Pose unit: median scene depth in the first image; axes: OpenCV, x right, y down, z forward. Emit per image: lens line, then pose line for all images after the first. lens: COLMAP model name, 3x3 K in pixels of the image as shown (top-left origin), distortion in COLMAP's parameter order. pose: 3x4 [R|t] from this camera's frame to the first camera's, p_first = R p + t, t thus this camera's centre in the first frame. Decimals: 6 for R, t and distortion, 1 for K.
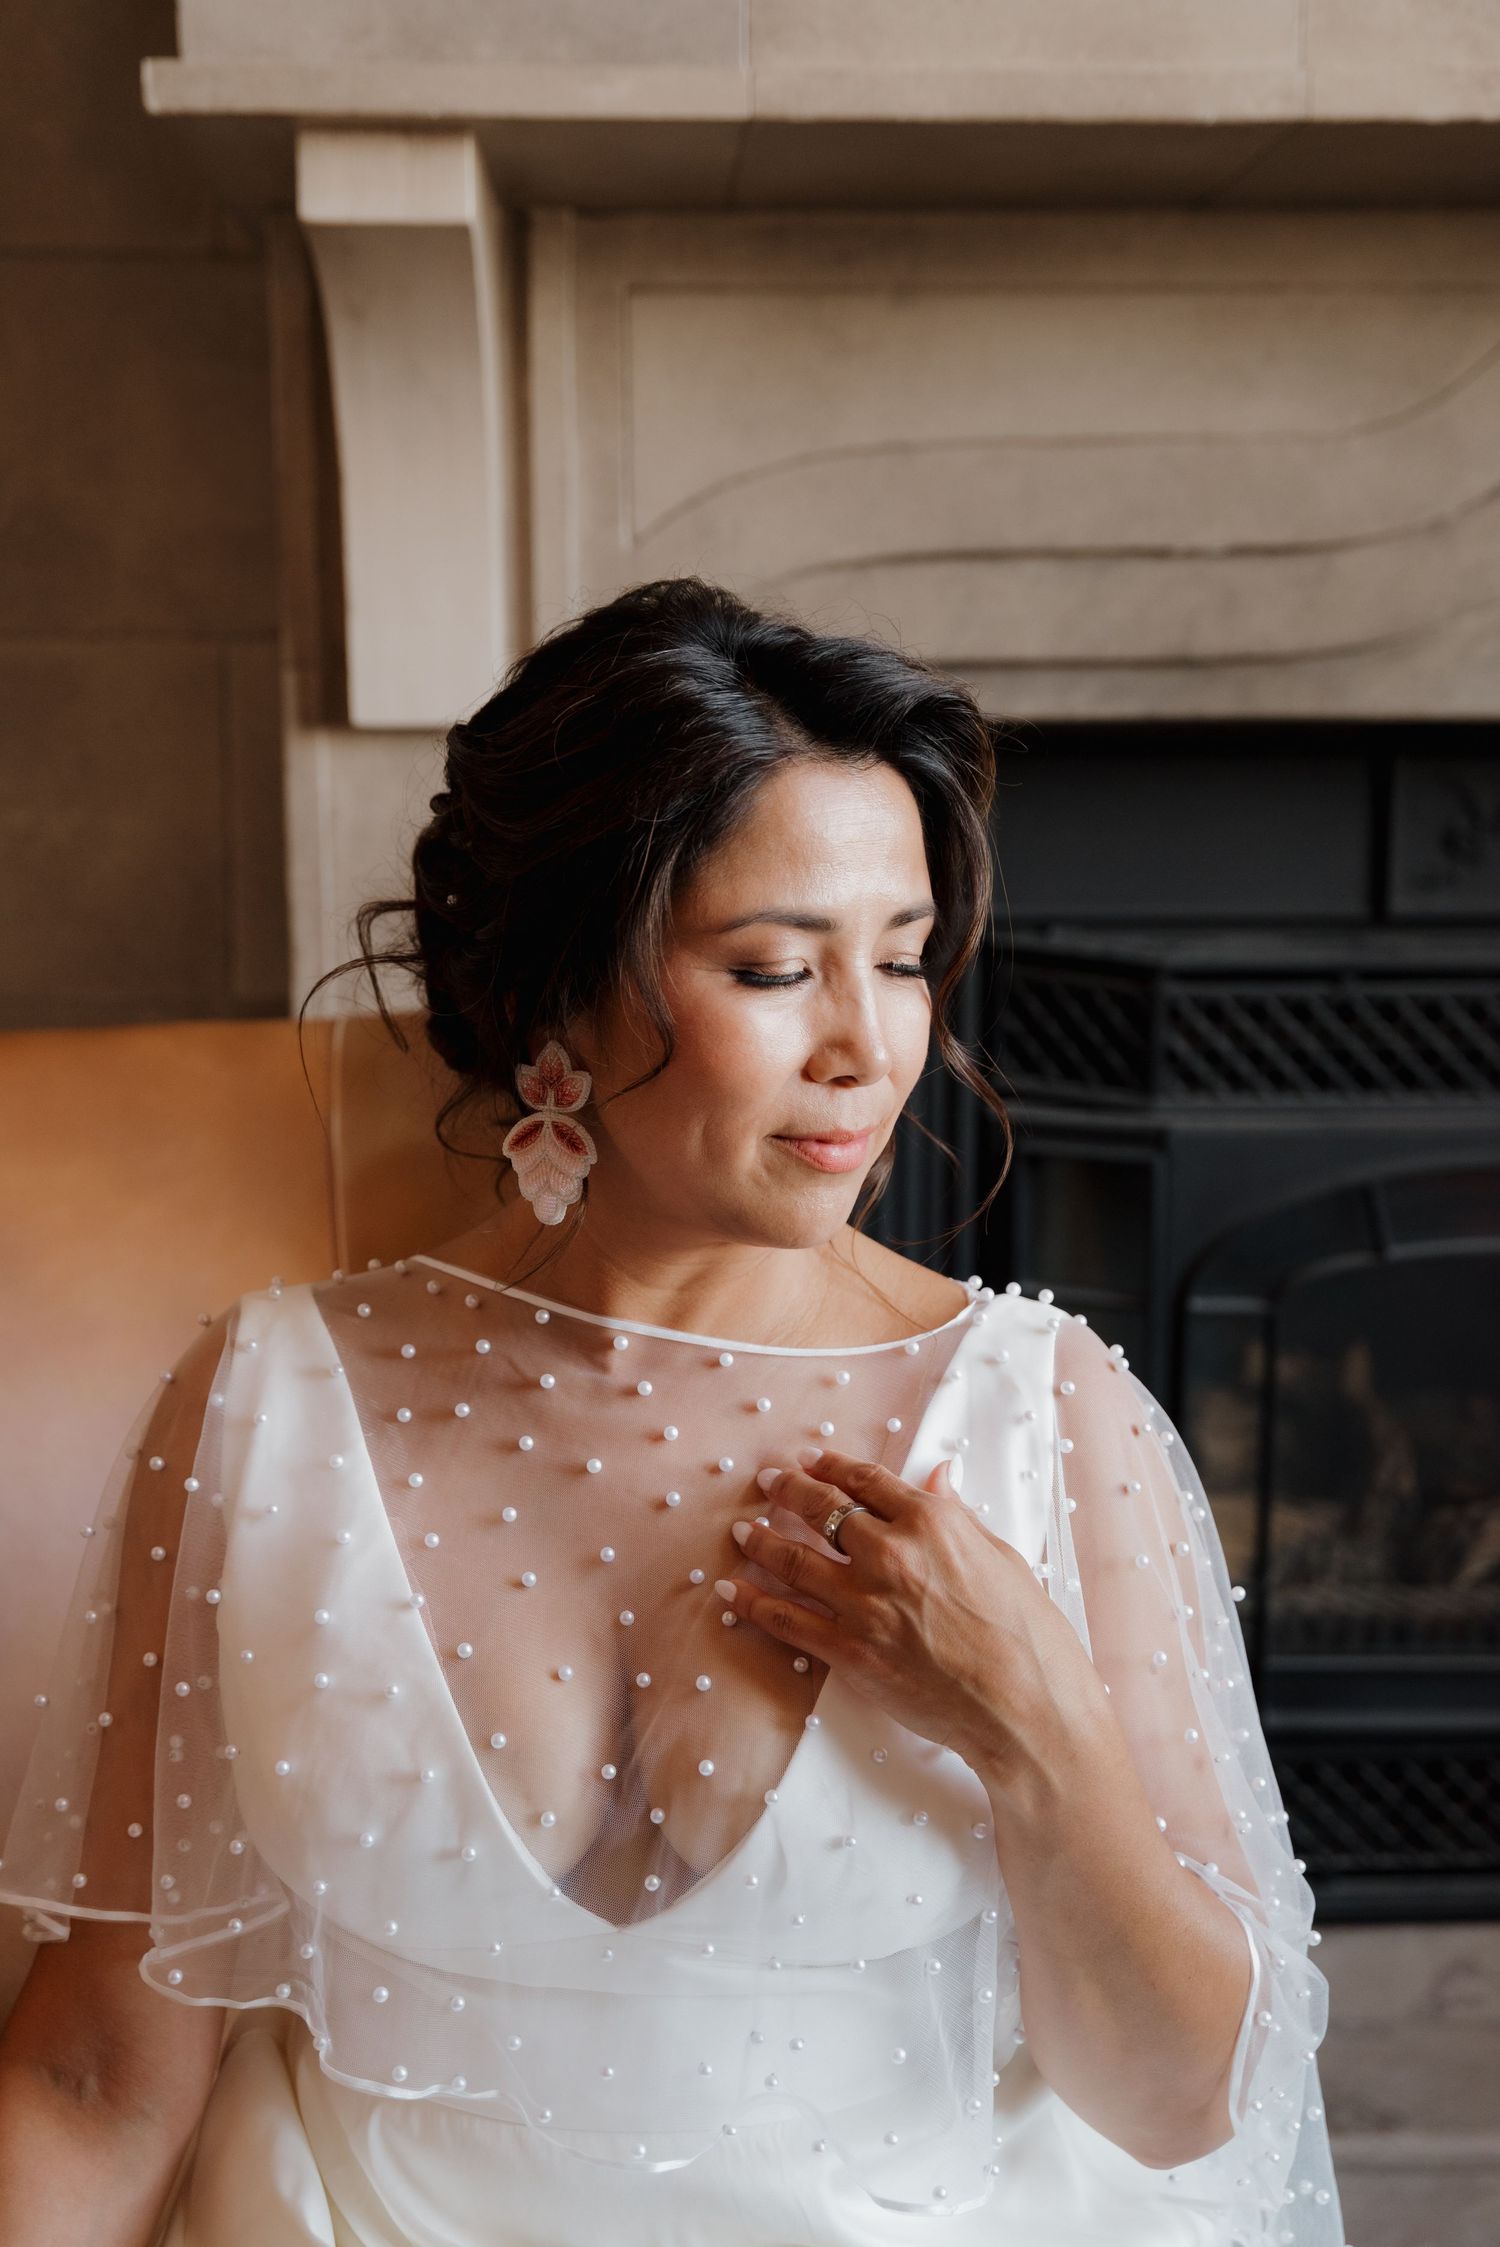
lens RADIAL K [[3177.1, 0, 747.2], [0, 3177.1, 1146.2], [0, 0, 1]] dist [0.136045, 0.000000]
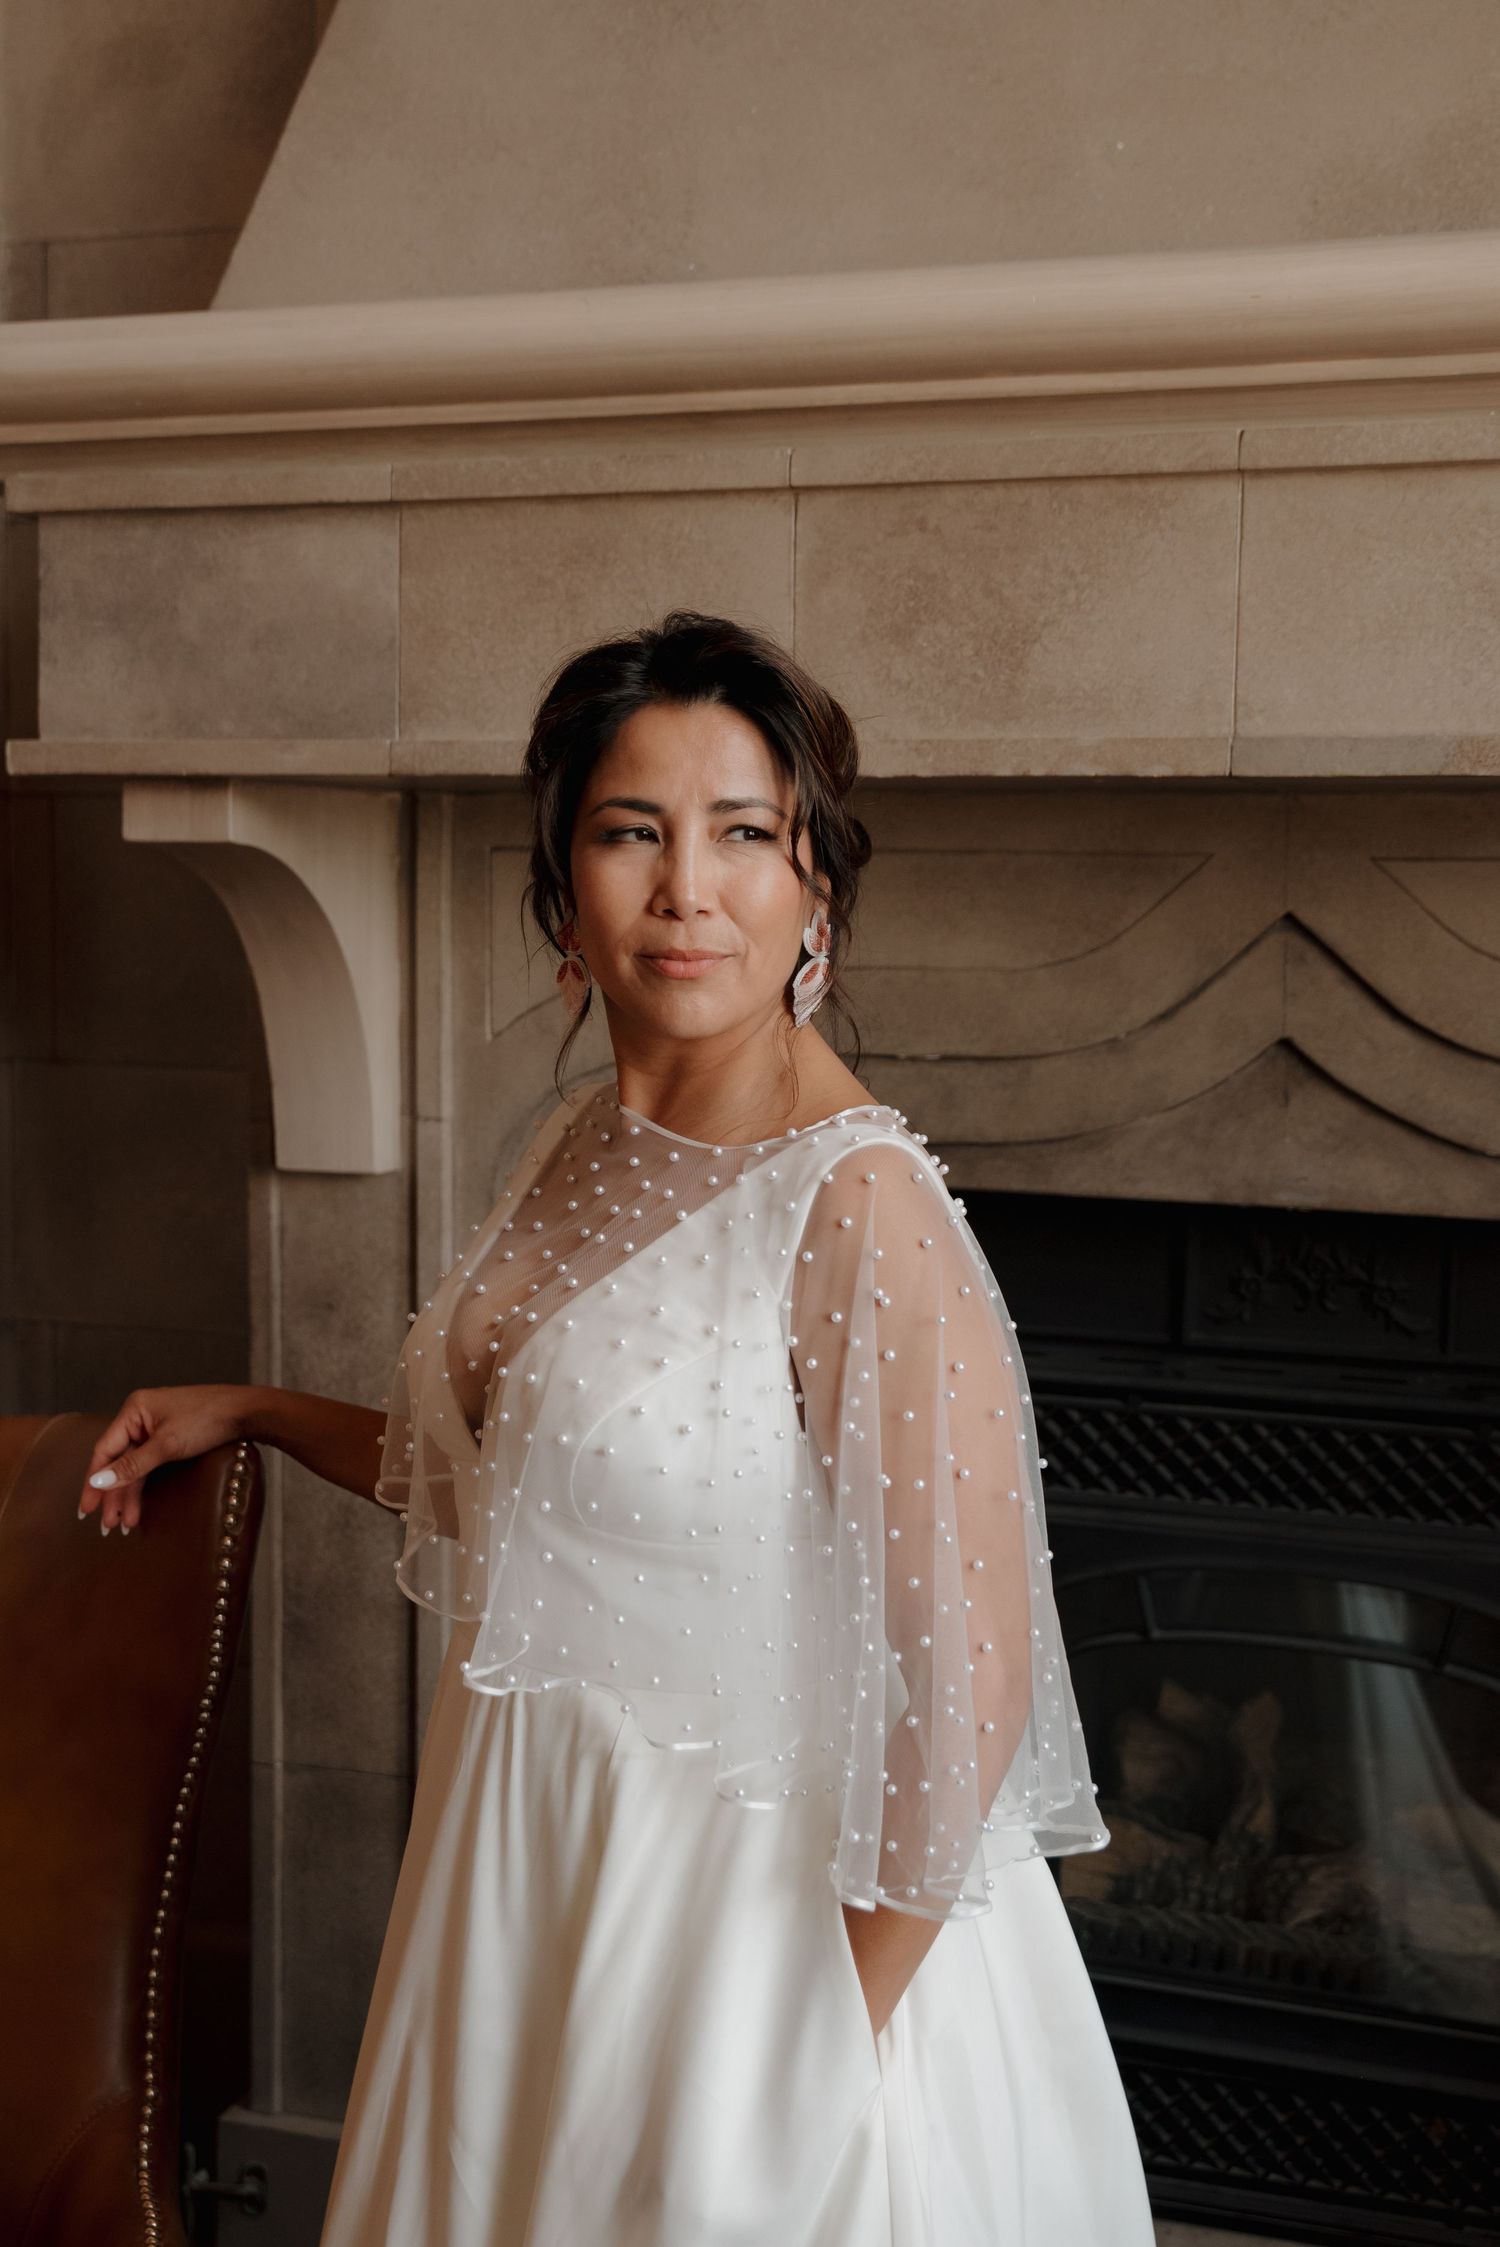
lens RADIAL K [[2733.8, 0, 706.9], [0, 2733.8, 1131.0], [0, 0, 1]] dist [0.045249, 0.000000]
pose [[0.931194, 0.045162, -0.361716, 0.460117], [-0.065888, 0.996804, -0.045167, -0.107989], [0.358520, 0.065892, 0.931194, -0.006477]]
